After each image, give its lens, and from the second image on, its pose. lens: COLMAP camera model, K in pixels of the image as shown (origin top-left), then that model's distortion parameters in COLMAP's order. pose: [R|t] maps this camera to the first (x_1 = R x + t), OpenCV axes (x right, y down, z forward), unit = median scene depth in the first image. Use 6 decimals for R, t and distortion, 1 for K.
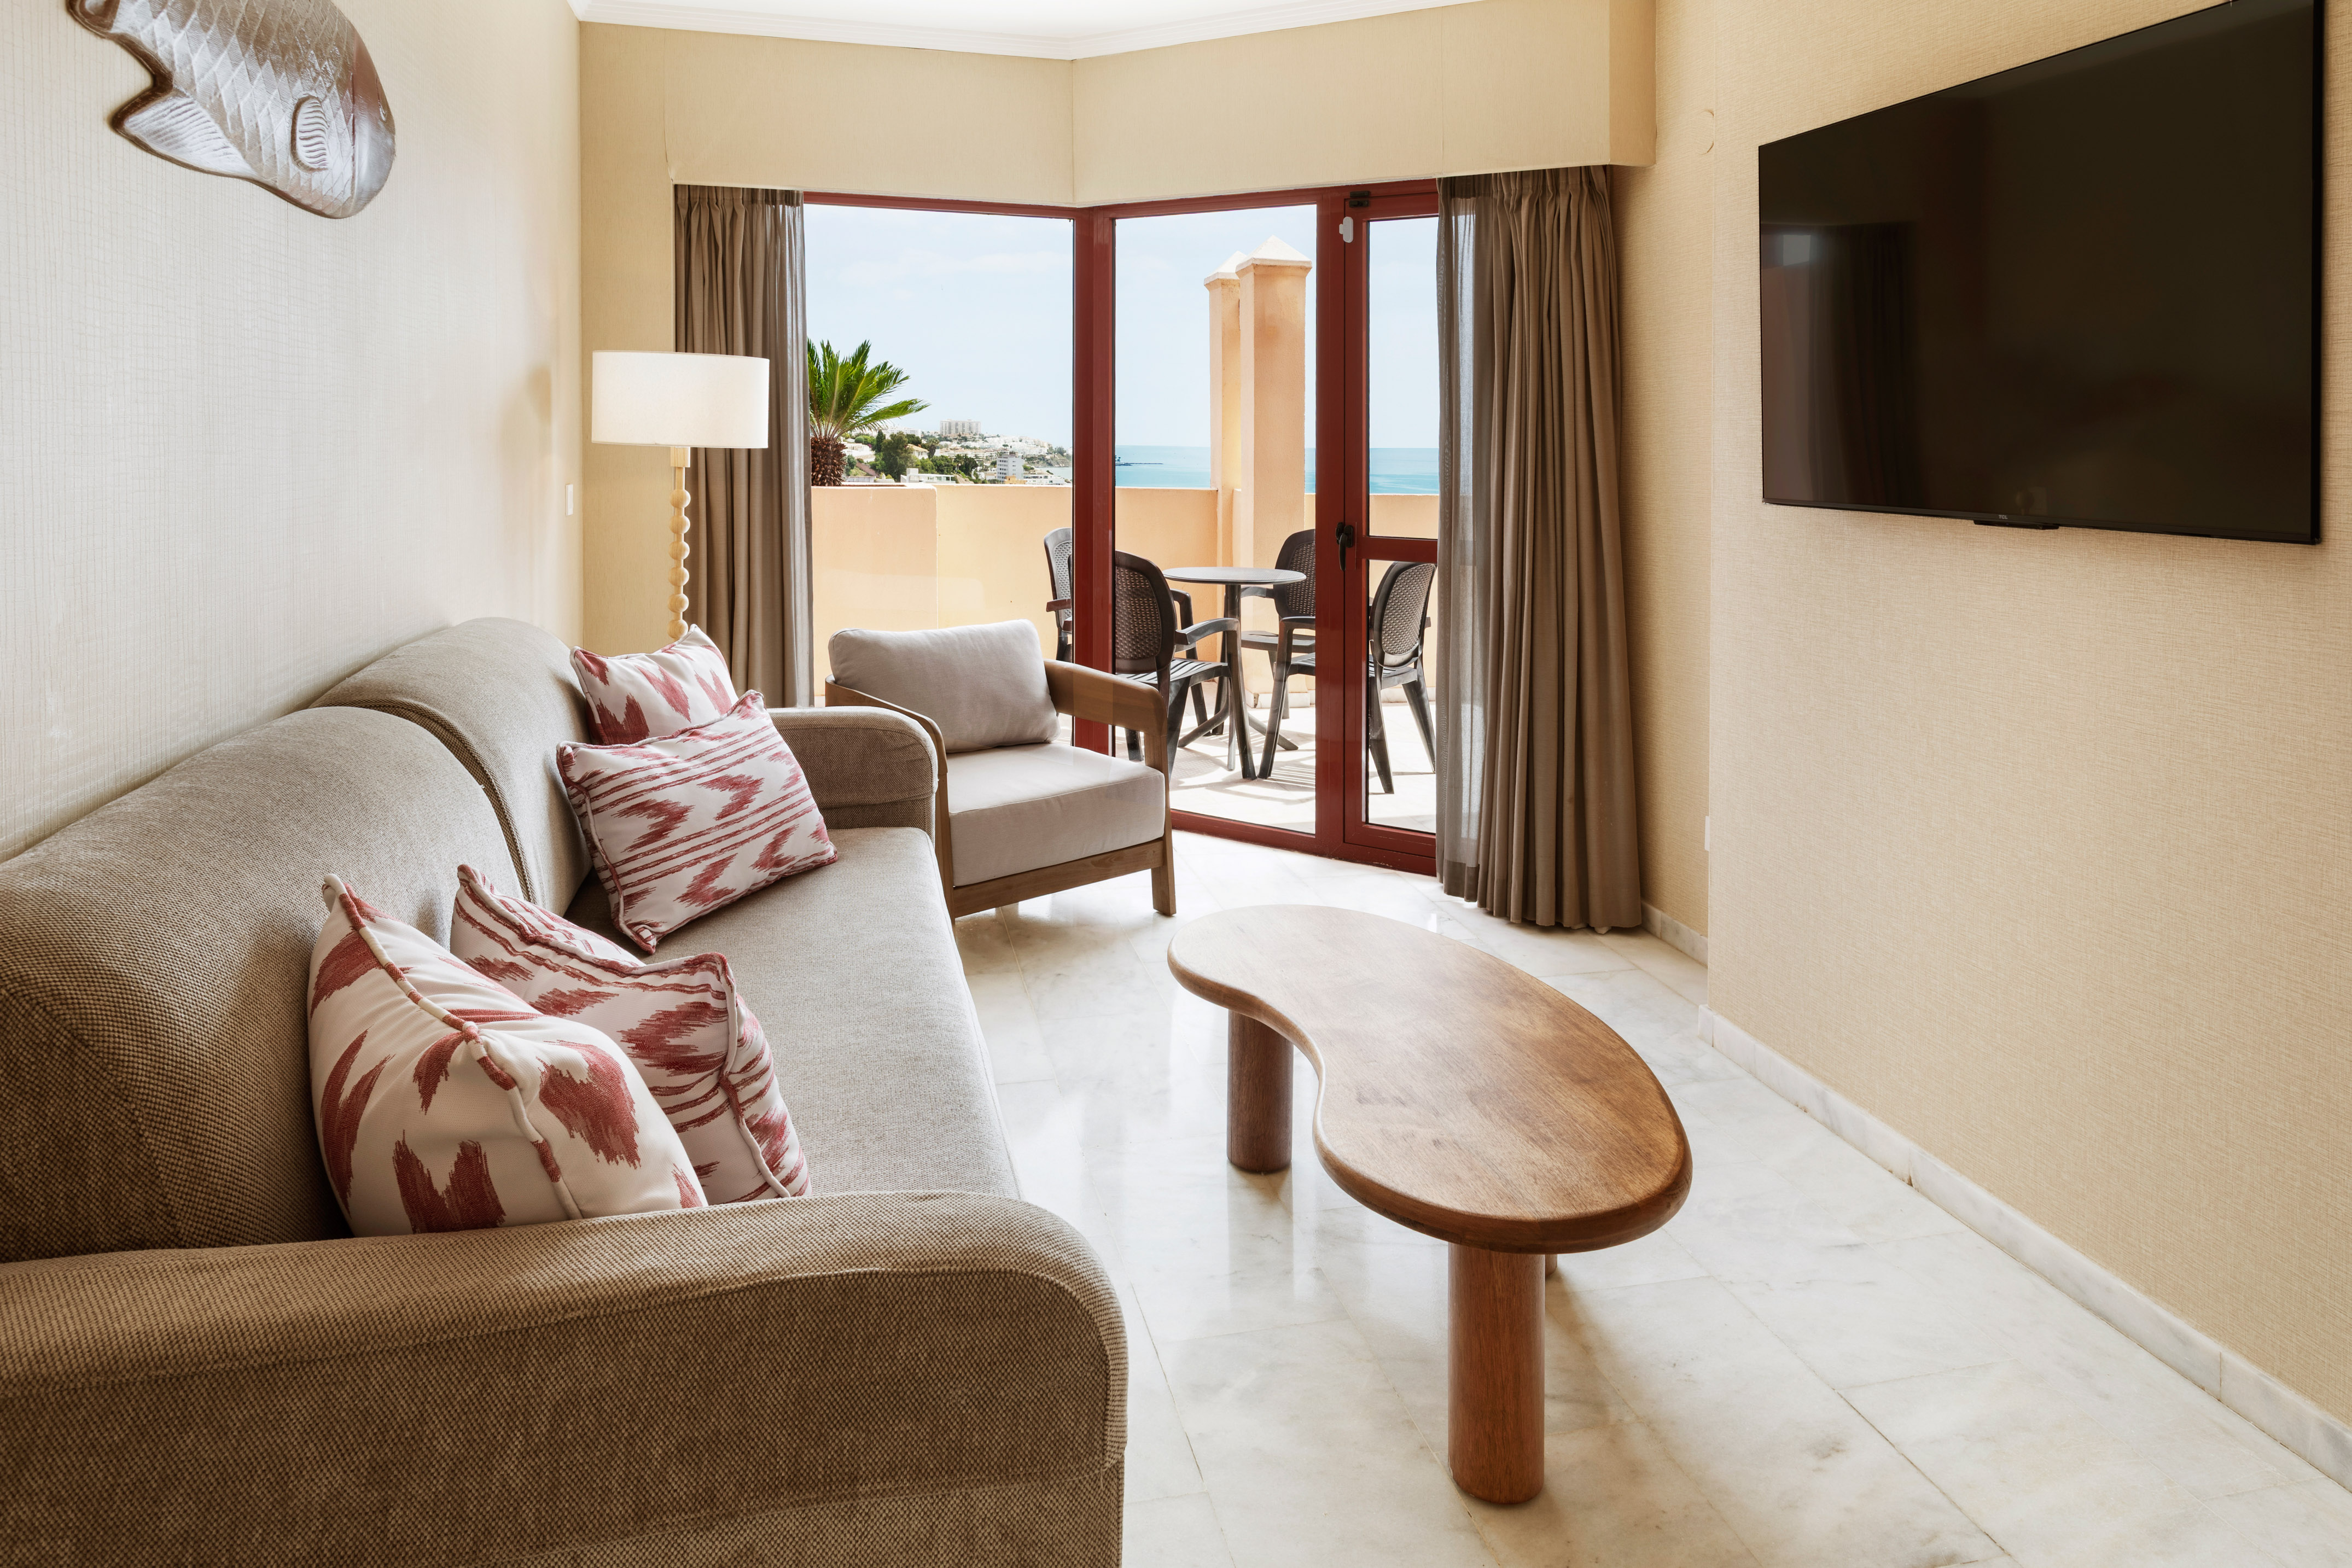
lens RADIAL K [[1464.0, 0, 1176.9], [0, 1464.0, 486.2], [0, 0, 1]] dist [-0.001968, -0.000842]
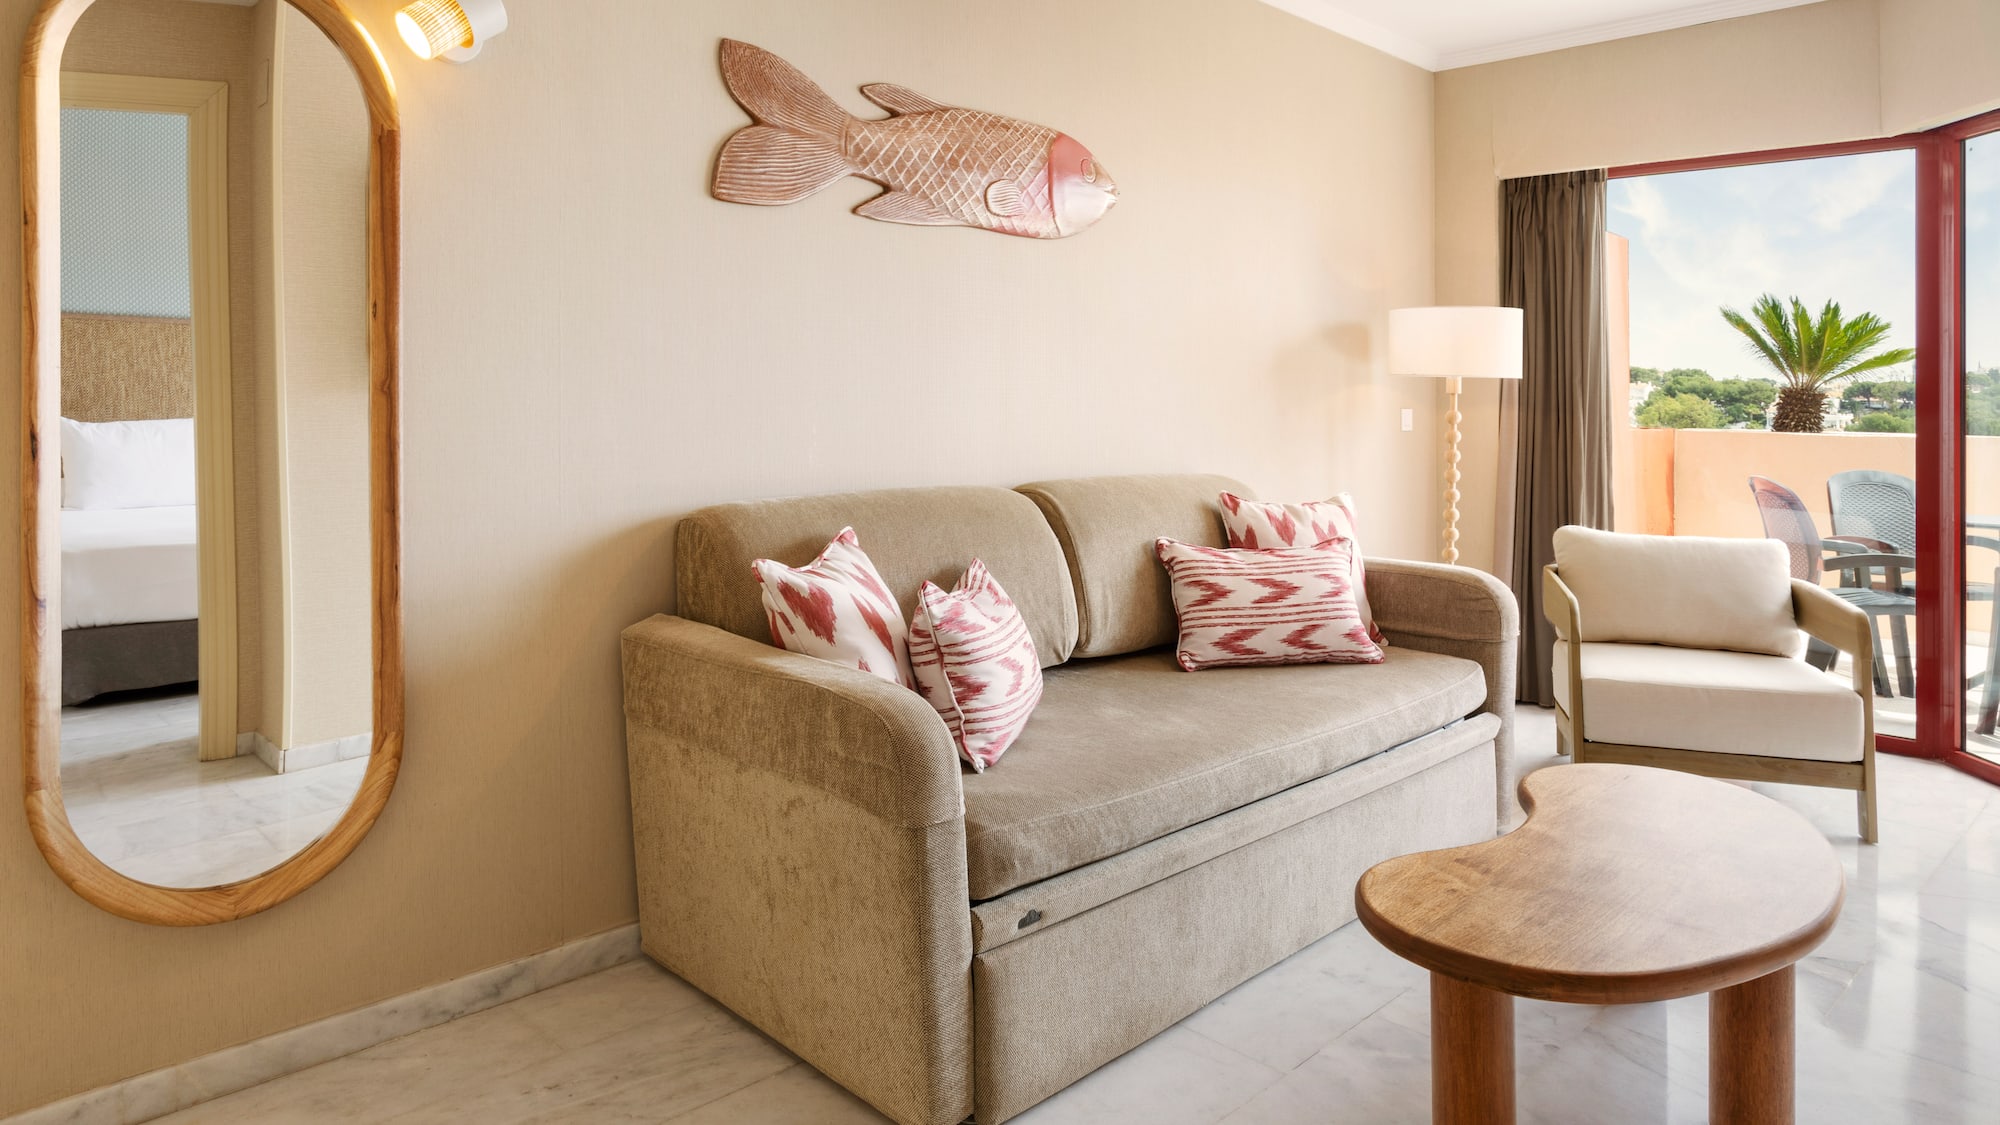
lens RADIAL K [[1228.1, 0, 1003.2], [0, 1228.1, 460.7], [0, 0, 1]] dist [-0.003539, 0.002796]
pose [[0.520249, 0.034868, -0.853302, 0.605346], [-0.032626, 0.999248, 0.020940, 0.057109], [0.853391, 0.016946, 0.520996, 0.099774]]
